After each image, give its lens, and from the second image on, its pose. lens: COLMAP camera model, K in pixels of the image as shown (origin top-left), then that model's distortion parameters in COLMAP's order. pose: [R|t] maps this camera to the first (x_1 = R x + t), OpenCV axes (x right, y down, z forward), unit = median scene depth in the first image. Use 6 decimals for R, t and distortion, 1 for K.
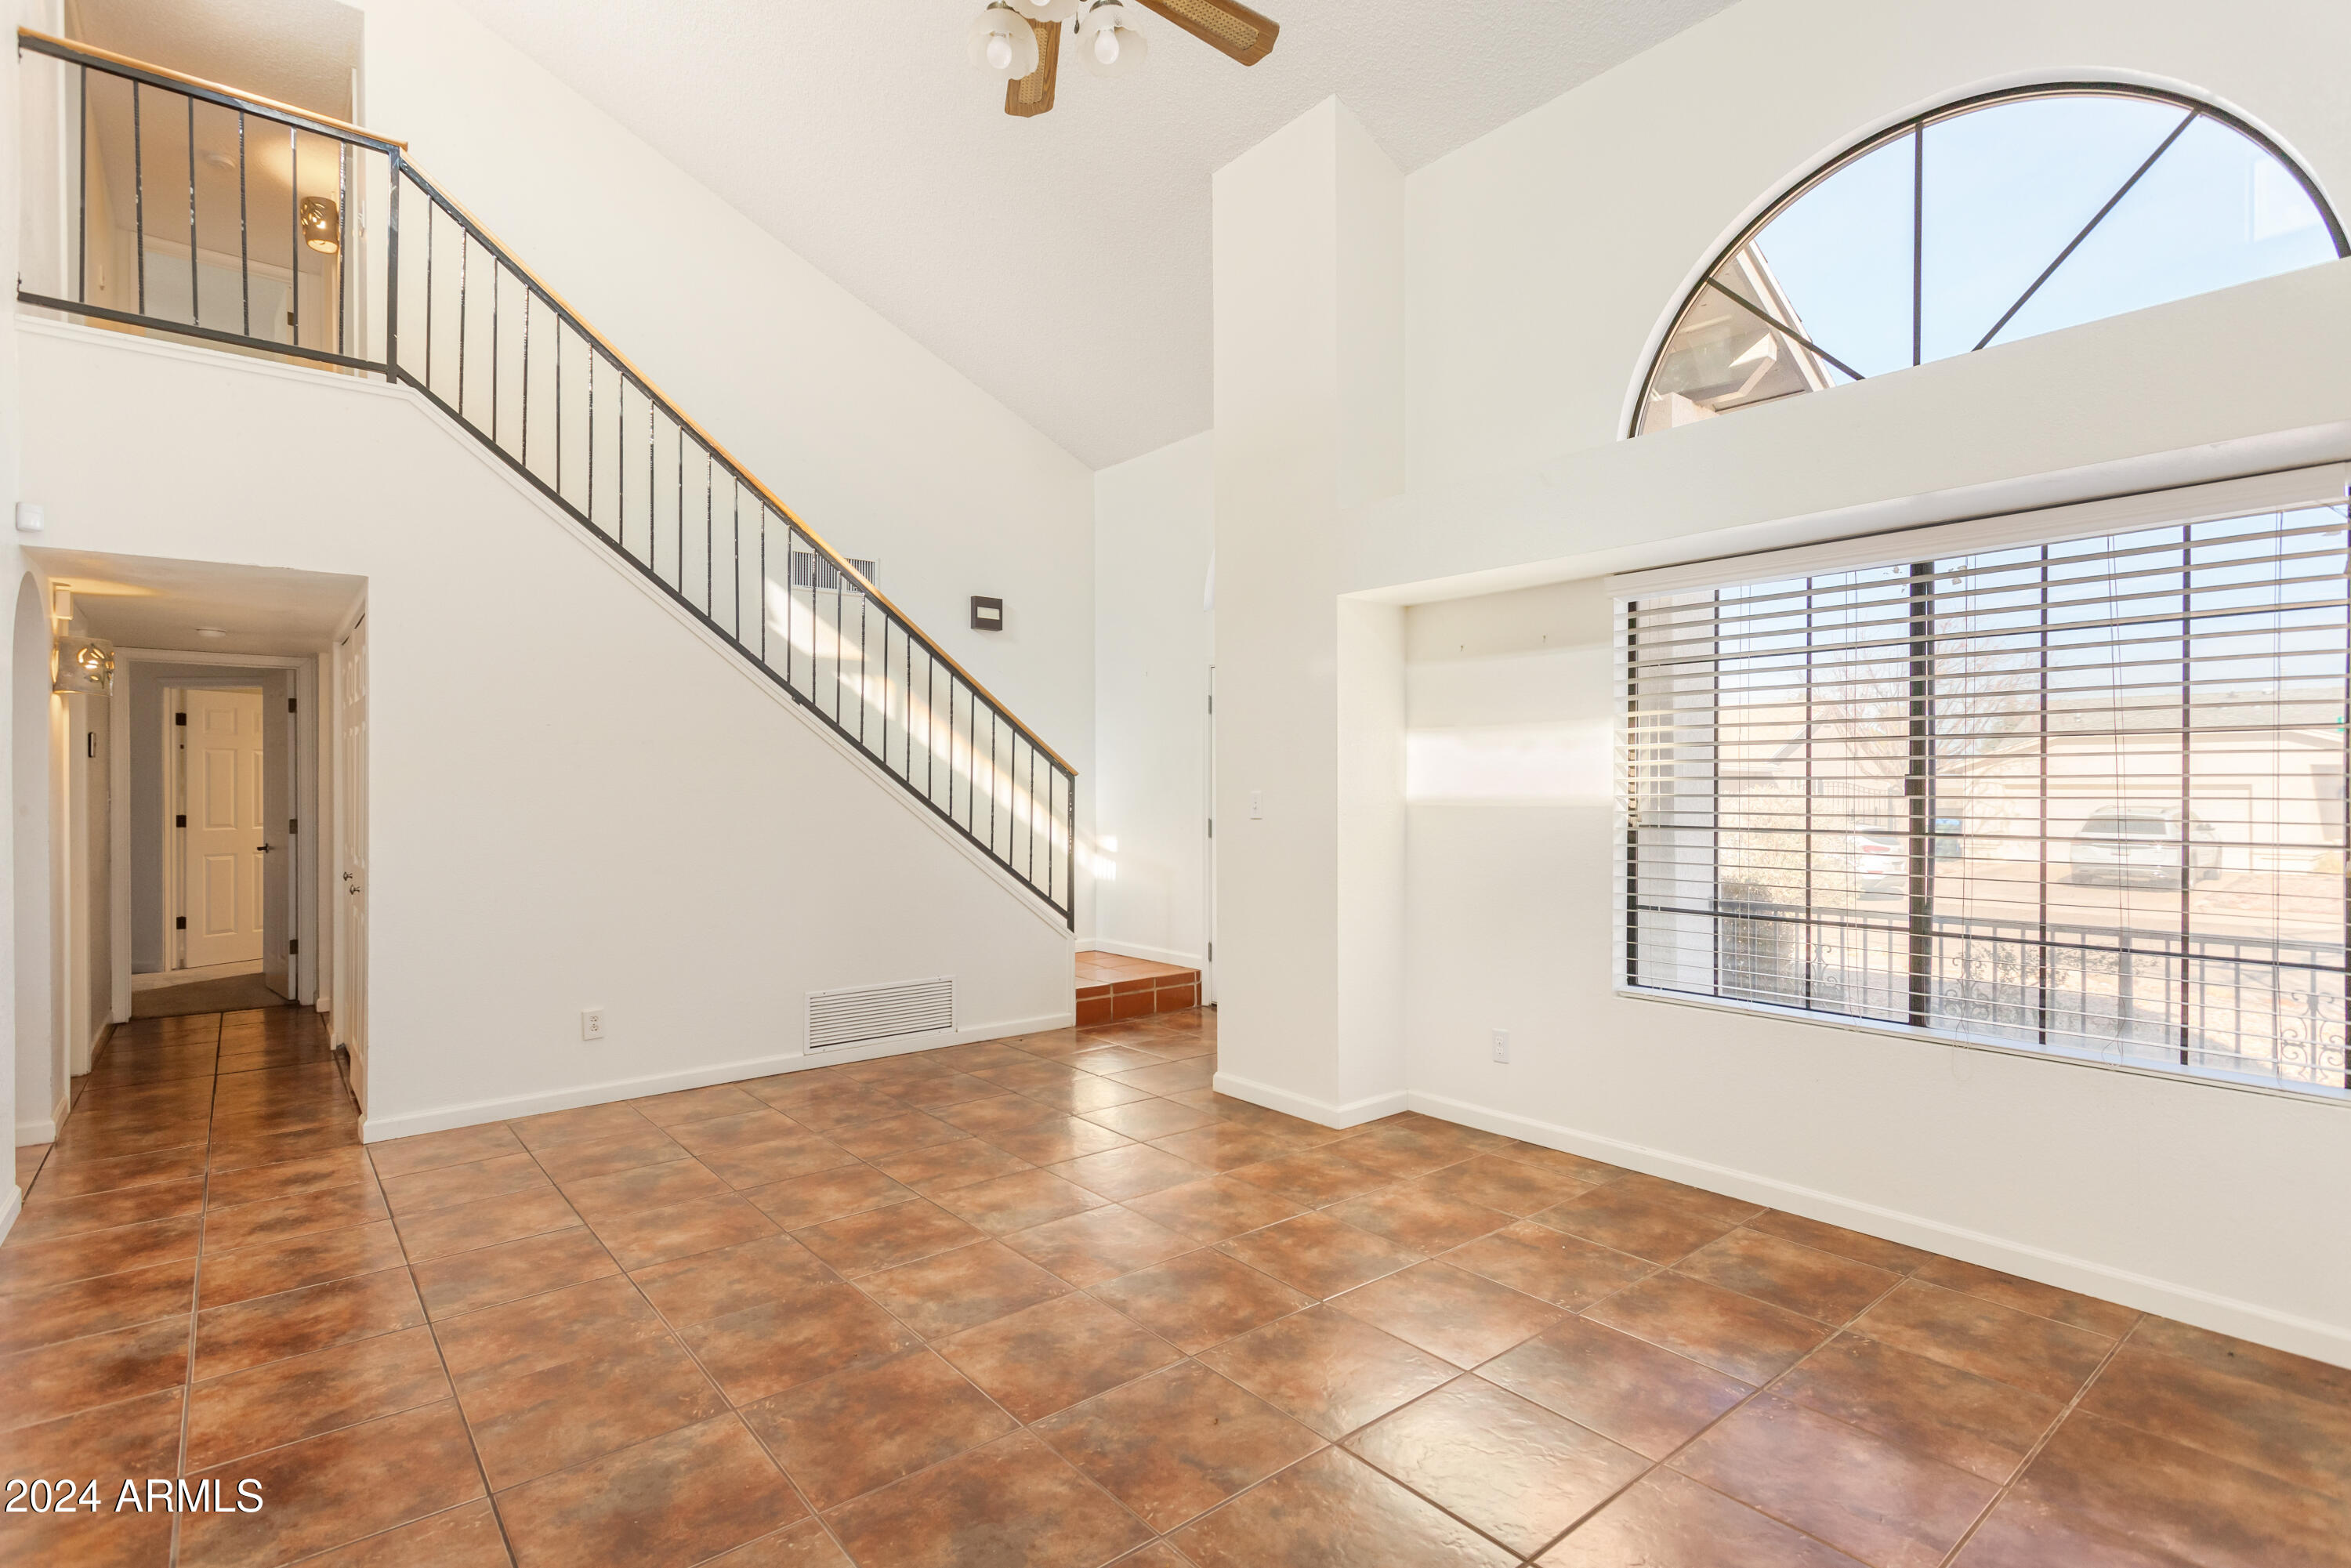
lens RADIAL K [[1141.9, 0, 1175.1], [0, 1141.9, 787.6], [0, 0, 1]] dist [0.005685, 0.000389]
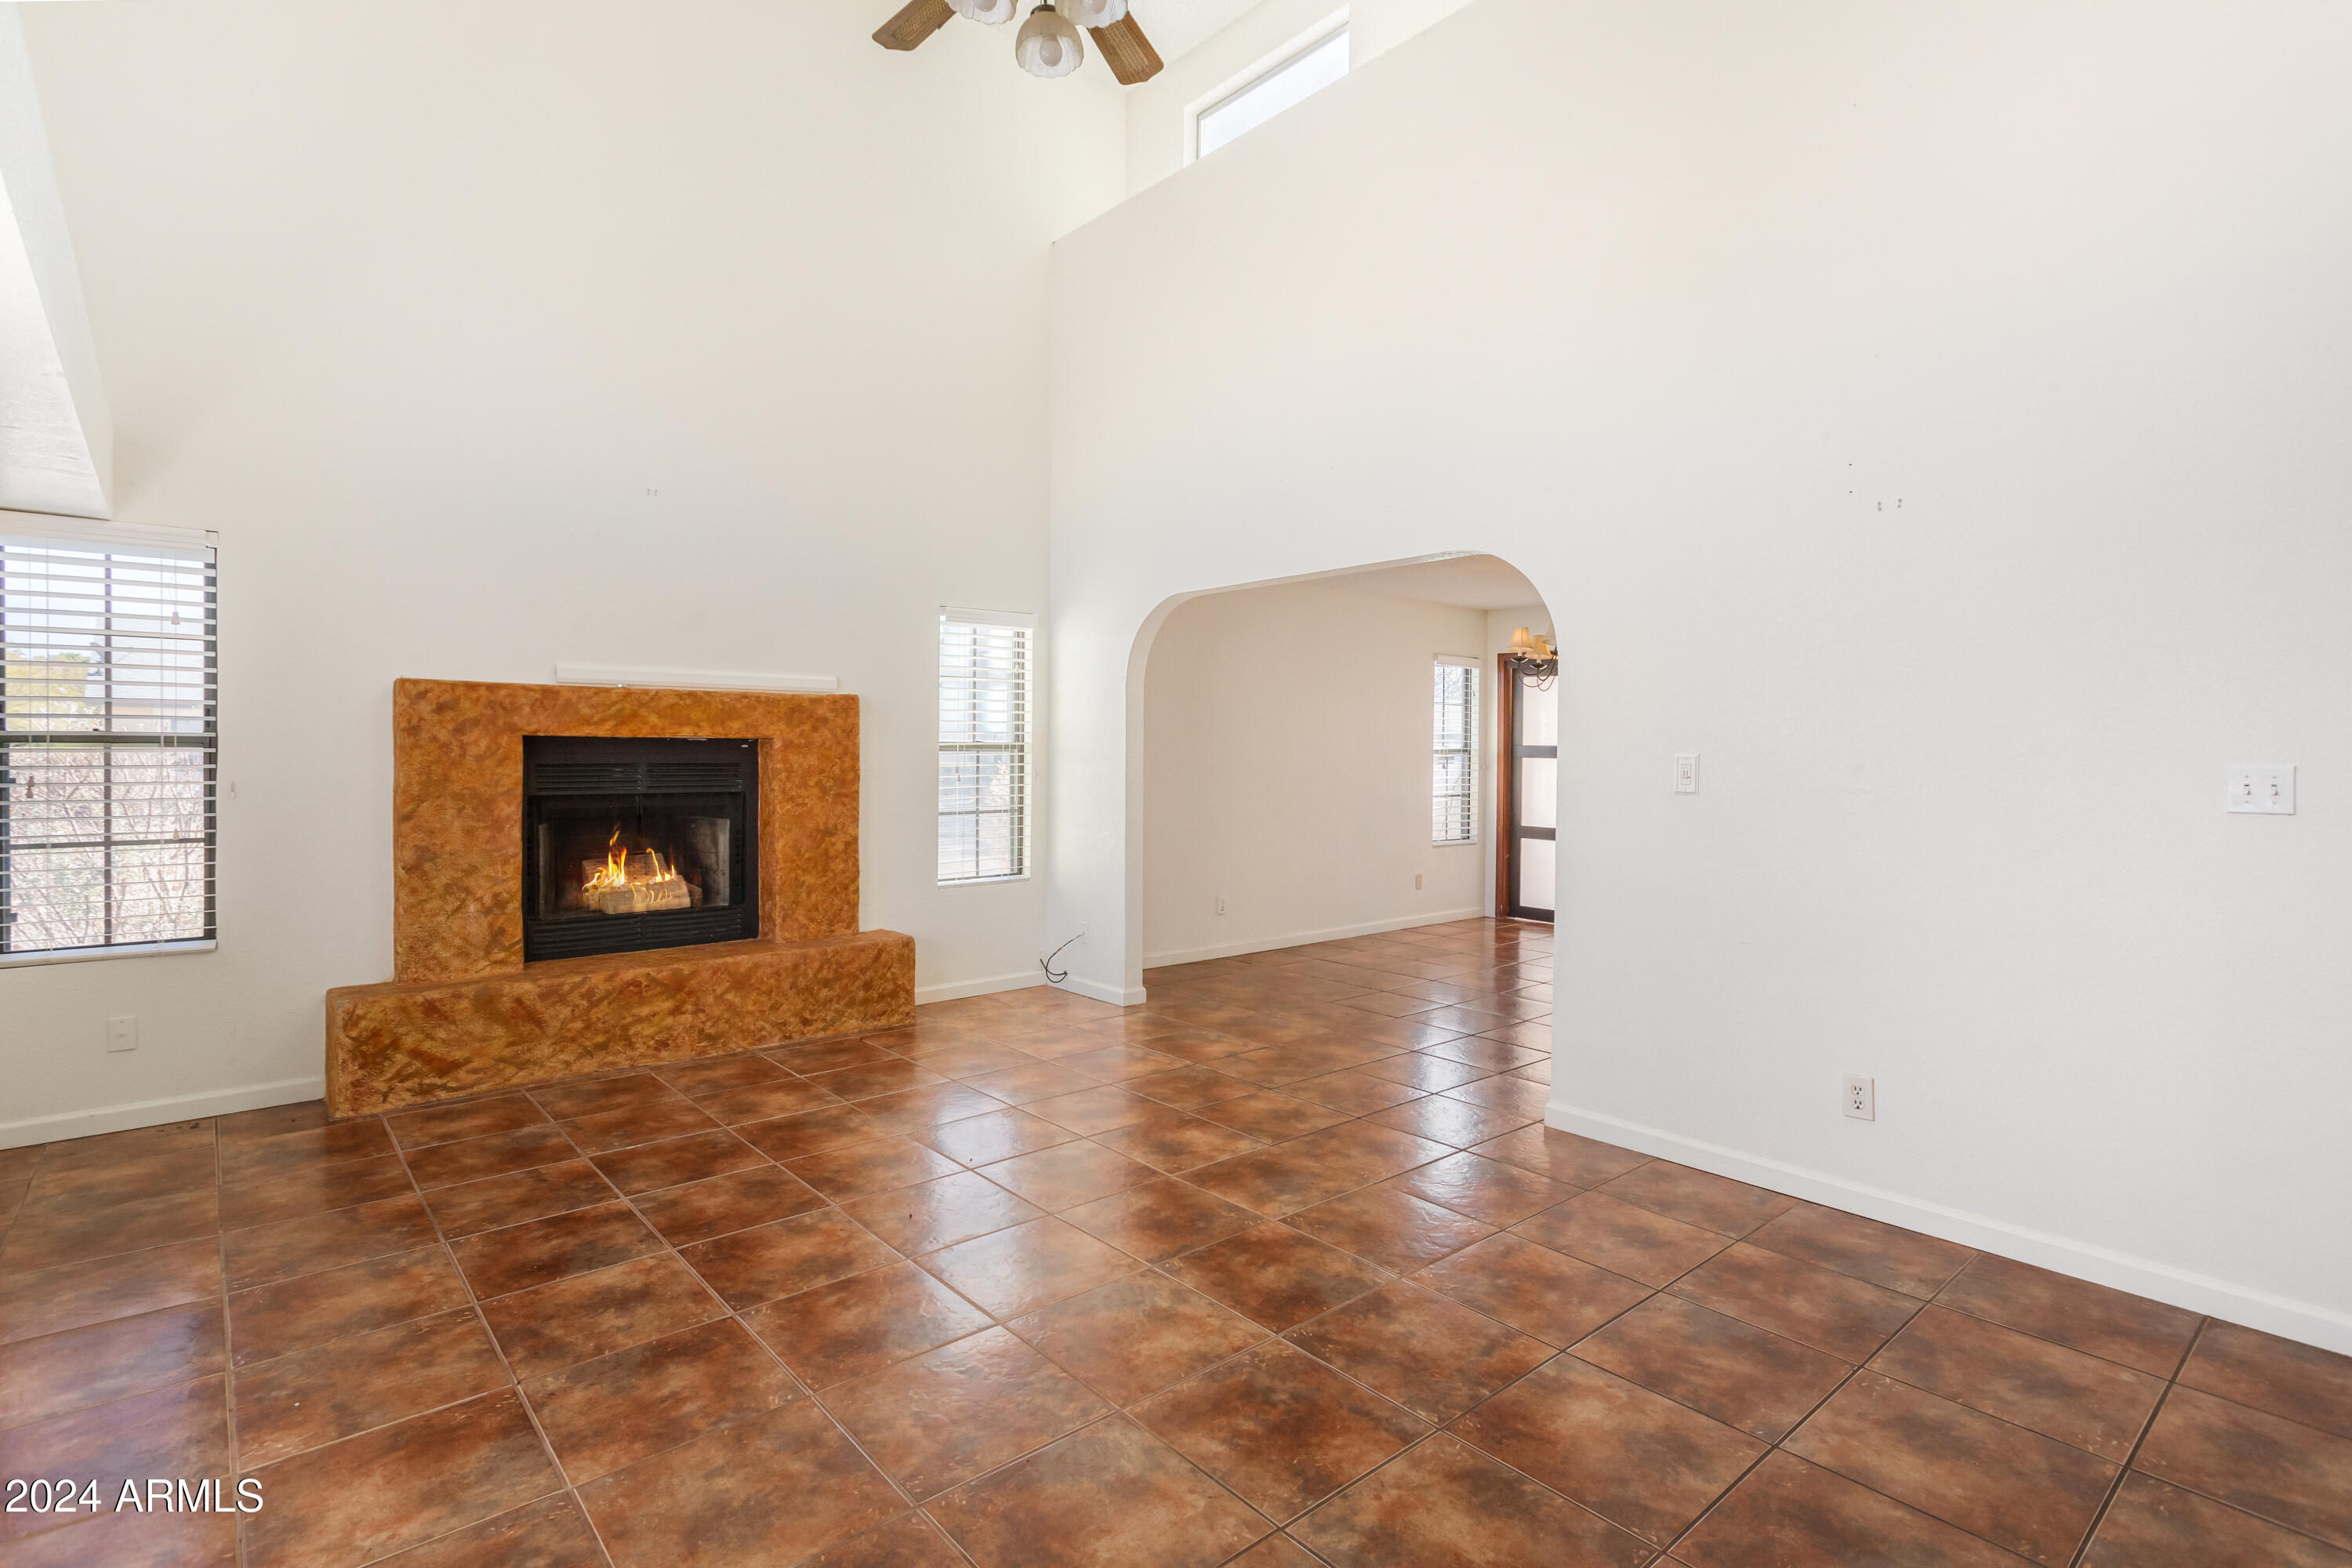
lens RADIAL K [[1142.4, 0, 1168.1], [0, 1142.4, 769.0], [0, 0, 1]] dist [0.005685, 0.000389]
pose [[-0.999887, -0.006398, -0.013582, -0.194709], [-0.006597, 0.999870, 0.014700, 0.002011], [0.013486, 0.014787, -0.999800, 1.858131]]
